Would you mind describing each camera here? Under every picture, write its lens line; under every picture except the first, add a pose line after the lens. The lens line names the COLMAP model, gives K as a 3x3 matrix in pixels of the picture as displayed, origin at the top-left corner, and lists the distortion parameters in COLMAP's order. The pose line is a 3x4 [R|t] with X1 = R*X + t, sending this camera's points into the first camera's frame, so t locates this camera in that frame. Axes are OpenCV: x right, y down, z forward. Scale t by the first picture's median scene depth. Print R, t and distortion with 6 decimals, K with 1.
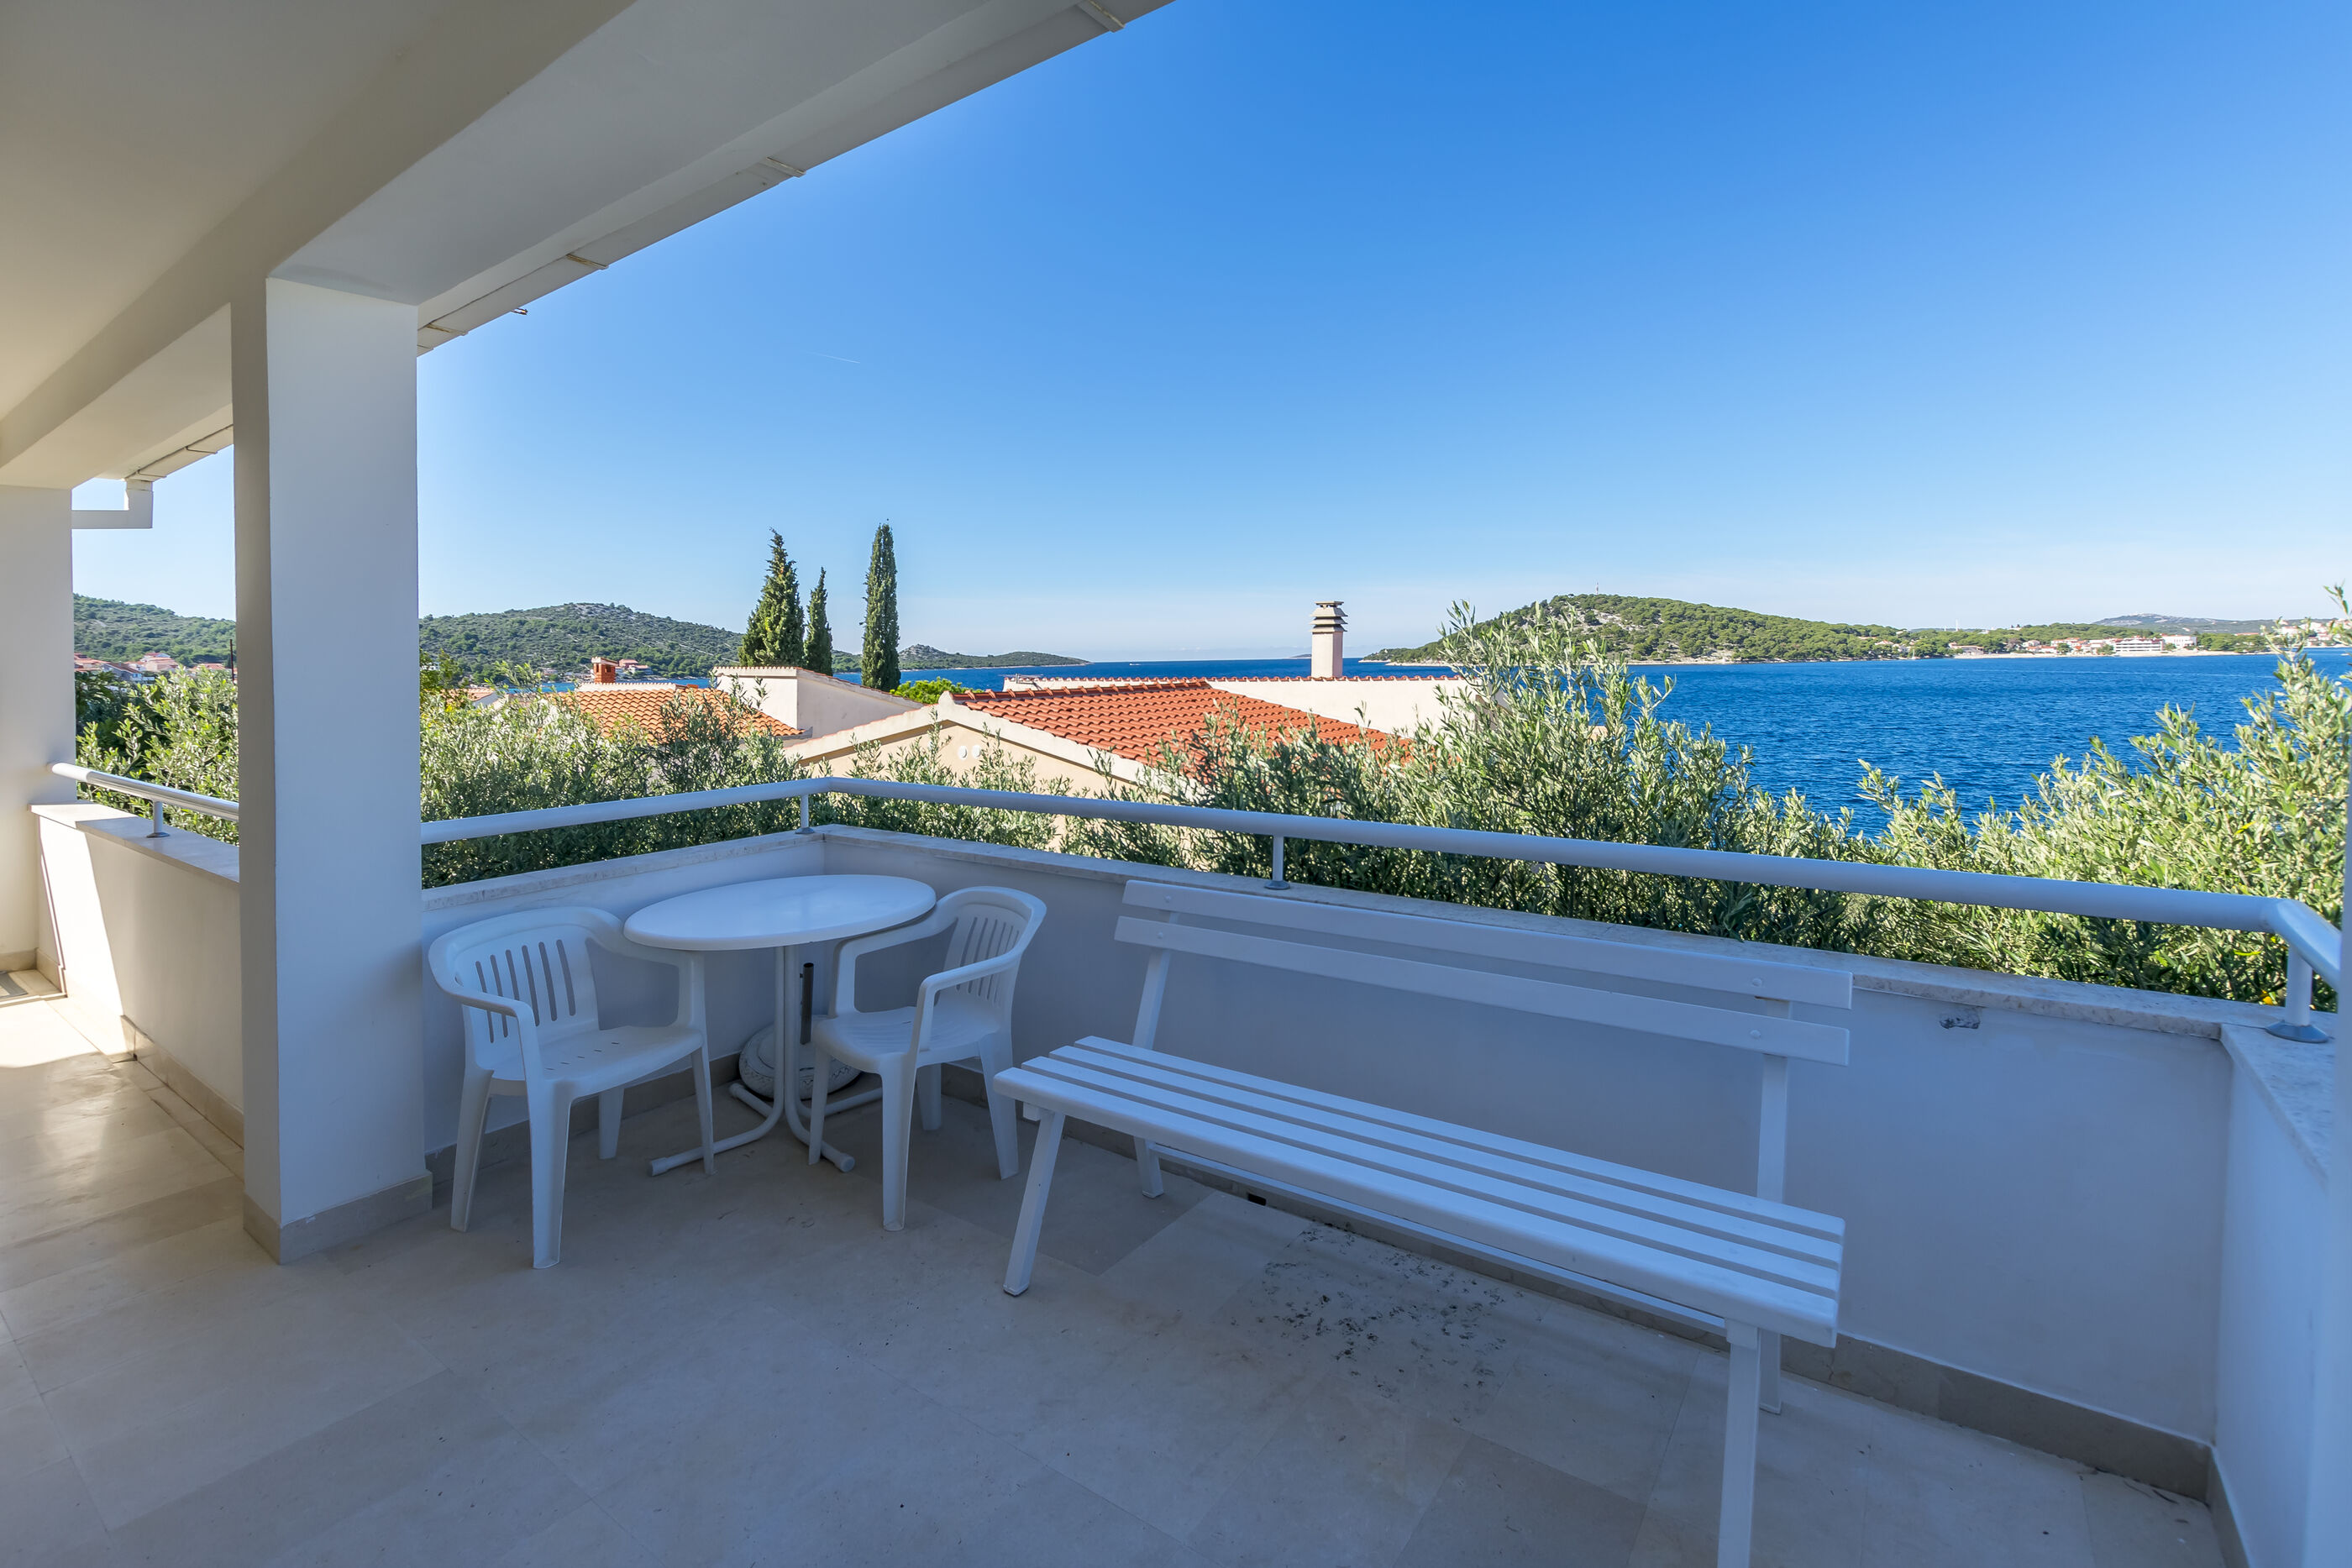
lens RADIAL K [[1058.7, 0, 1170.6], [0, 1058.7, 679.3], [0, 0, 1]] dist [-0.000592, 0.008081]
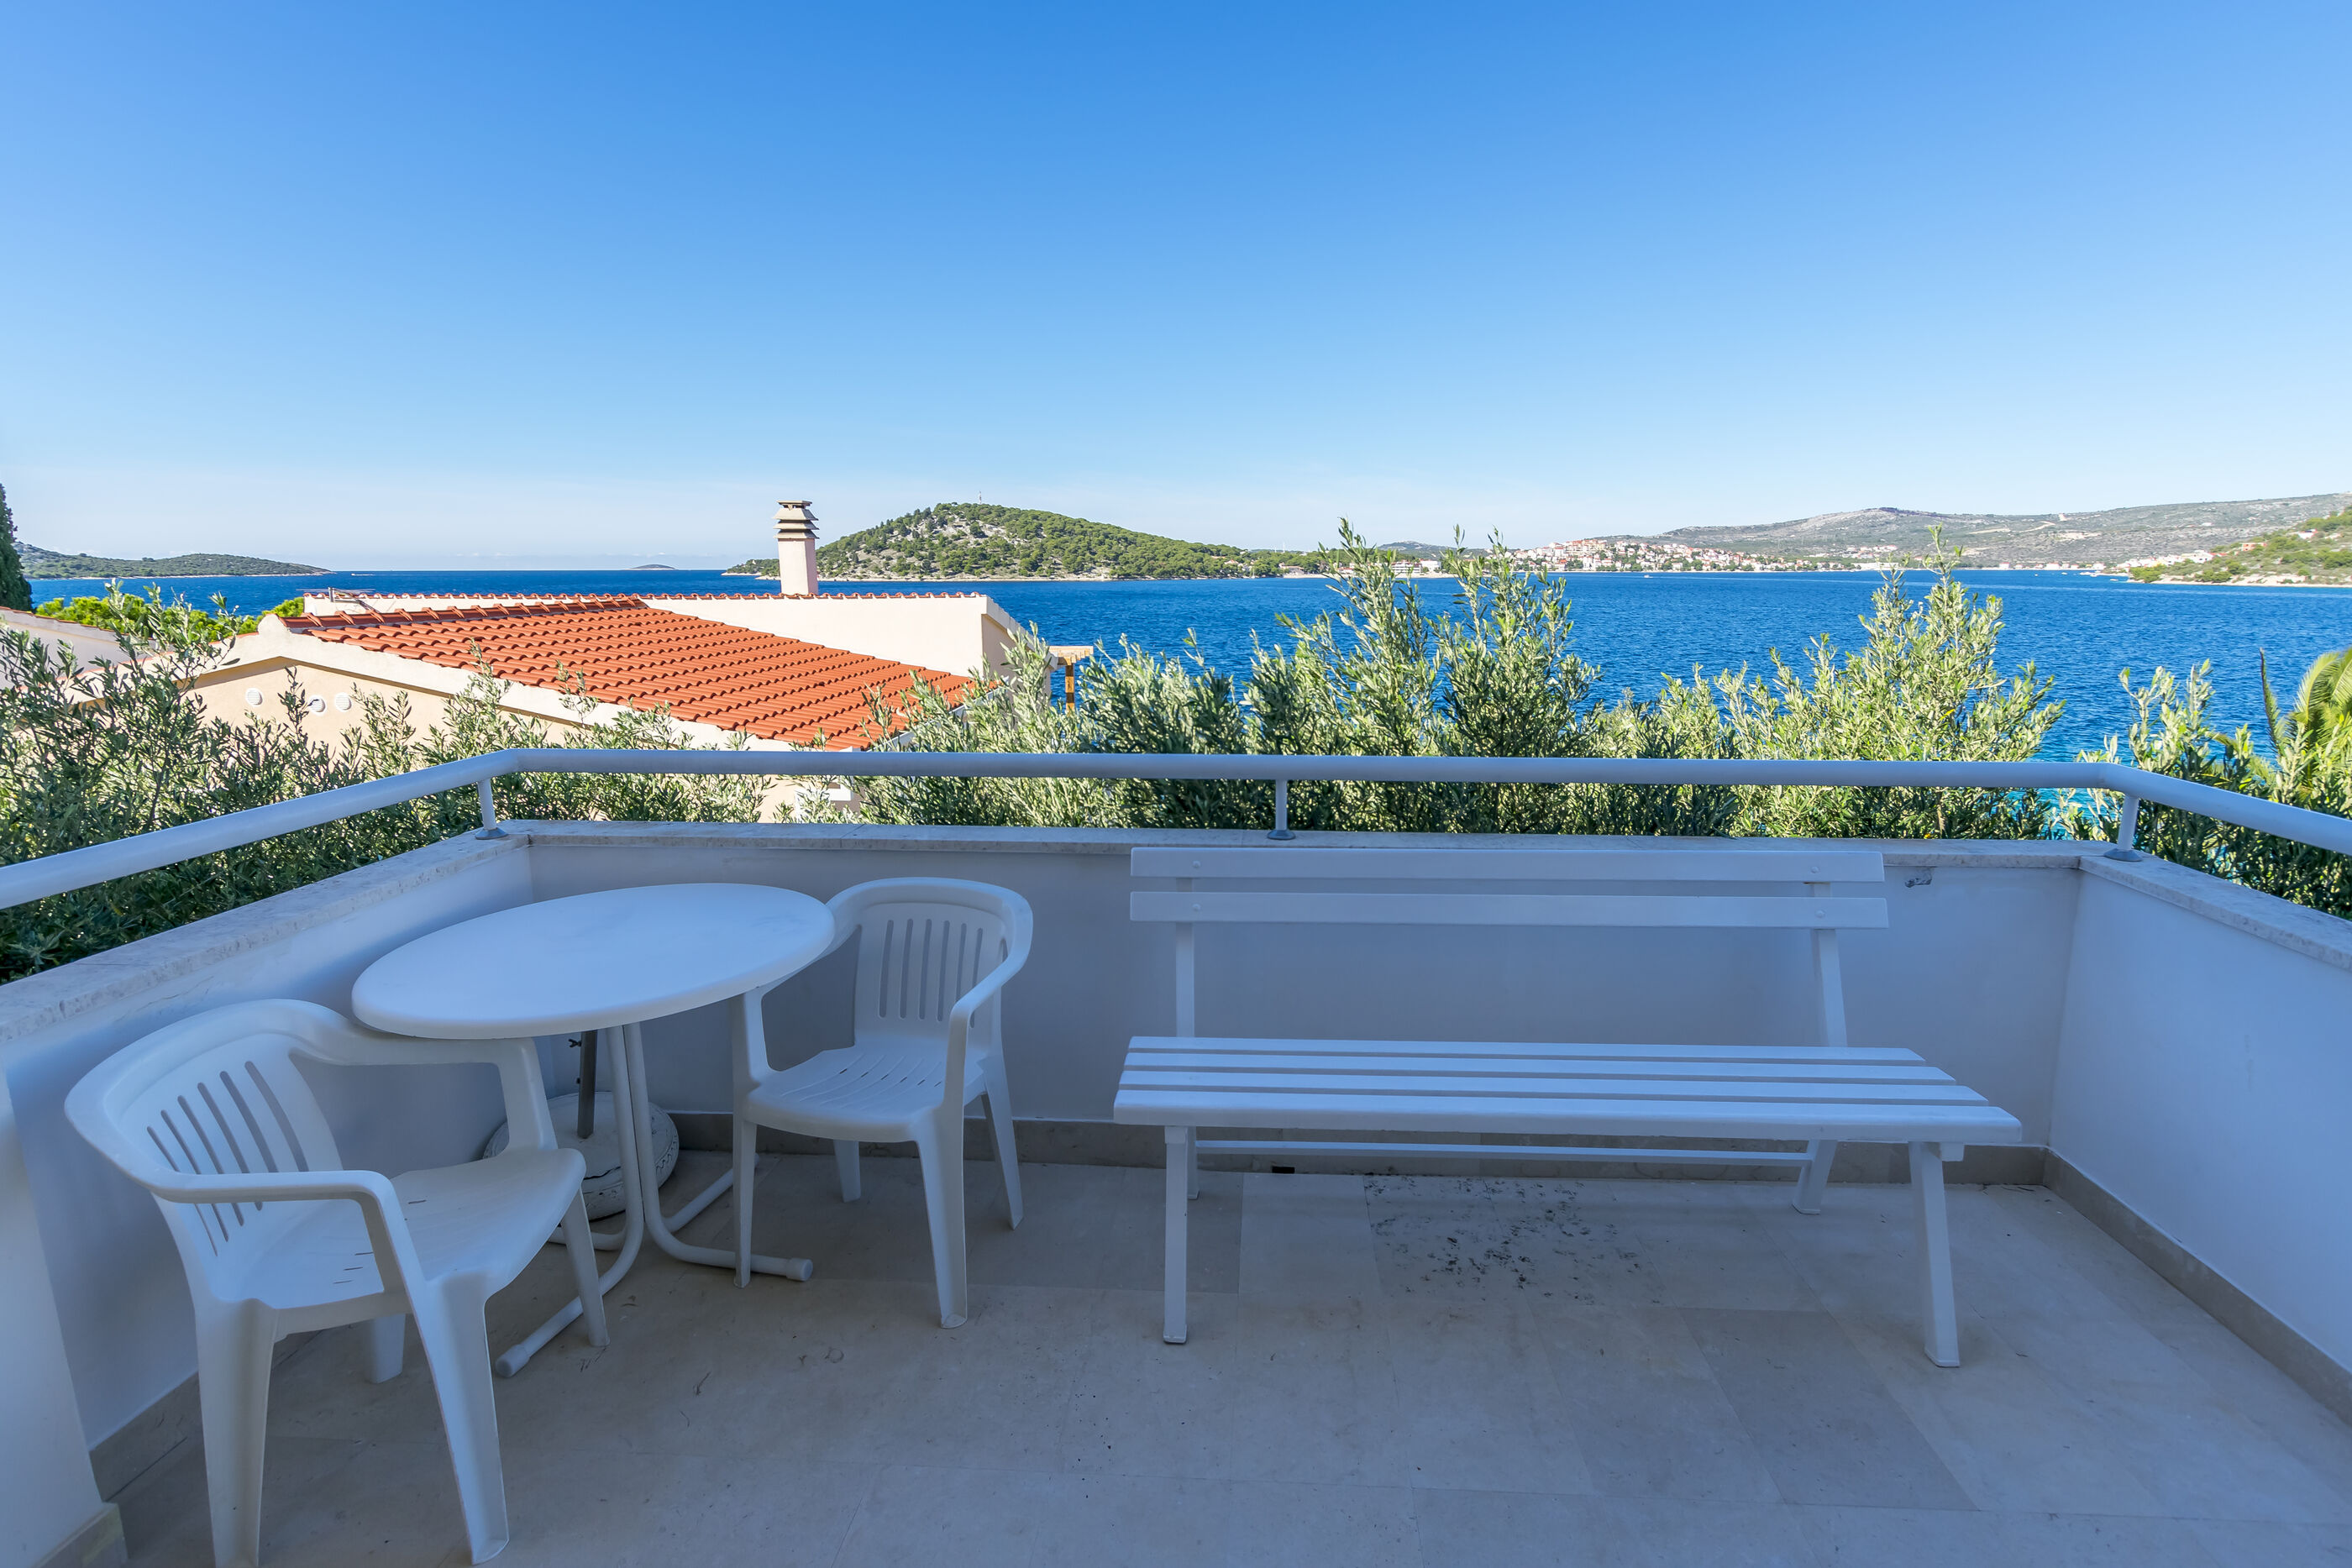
lens RADIAL K [[1175.1, 0, 1197.8], [0, 1175.1, 782.5], [0, 0, 1]] dist [0.000733, 0.000431]
pose [[0.844562, -0.081833, 0.529168, -0.445637], [-0.002143, 0.987728, 0.156167, -0.003087], [-0.535454, -0.133026, 0.834022, 0.205243]]
